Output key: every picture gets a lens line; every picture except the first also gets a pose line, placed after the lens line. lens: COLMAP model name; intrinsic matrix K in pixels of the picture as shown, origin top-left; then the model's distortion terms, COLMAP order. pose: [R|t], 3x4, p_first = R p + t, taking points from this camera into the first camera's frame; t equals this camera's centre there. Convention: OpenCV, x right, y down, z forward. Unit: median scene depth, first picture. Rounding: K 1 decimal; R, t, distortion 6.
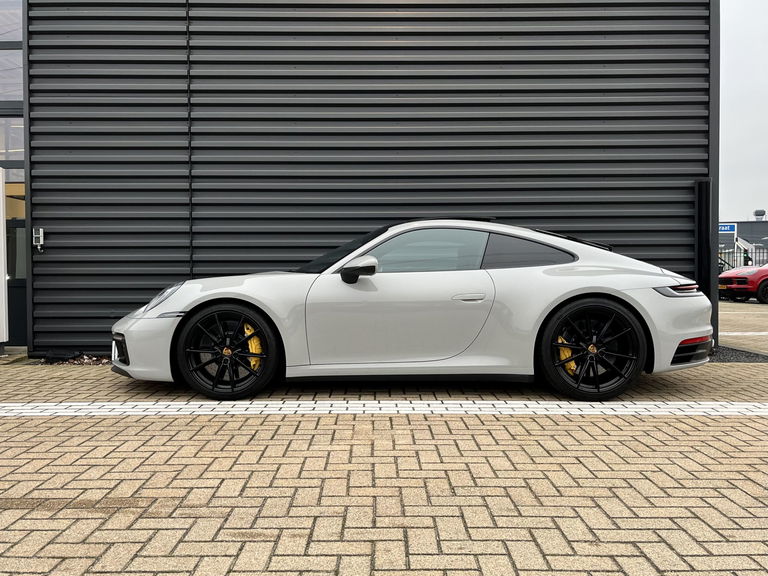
lens RADIAL K [[592.1, 0, 386.3], [0, 592.1, 289.7], [0, 0, 1]] dist [0.028176, -0.058048]
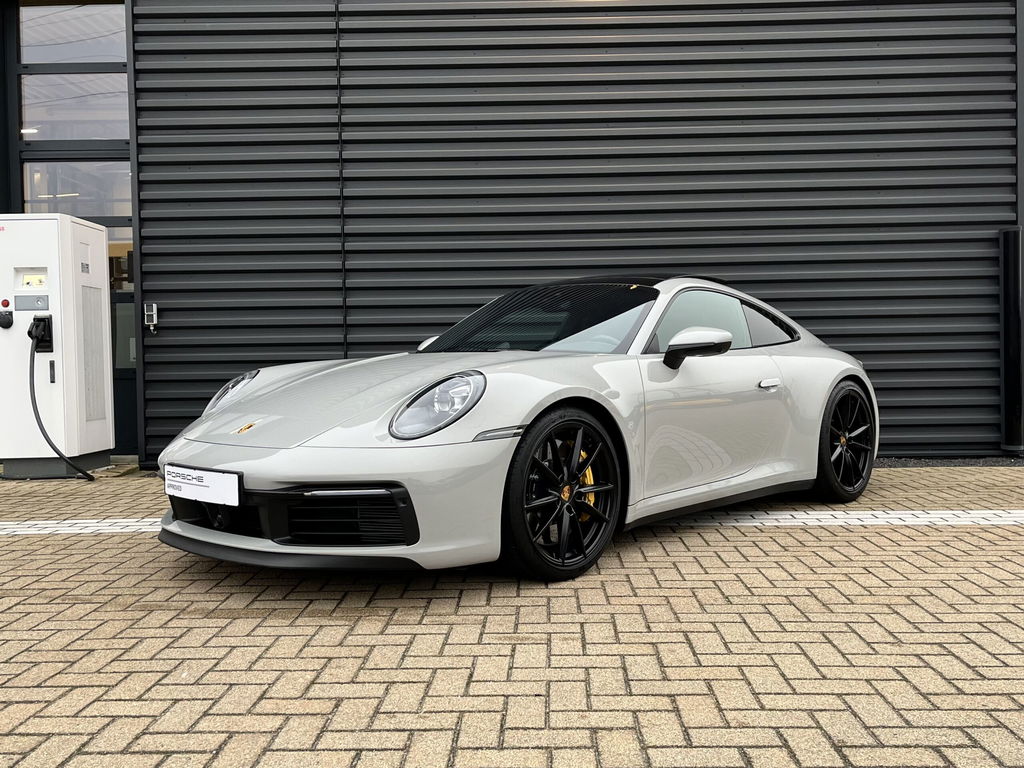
lens RADIAL K [[882.1, 0, 513.1], [0, 882.1, 387.6], [0, 0, 1]] dist [0.013850, -0.041400]
pose [[0.999700, -0.010870, -0.021940, -0.139889], [0.010946, 0.999934, 0.003354, 0.014425], [0.021902, -0.003593, 0.999754, -0.251252]]
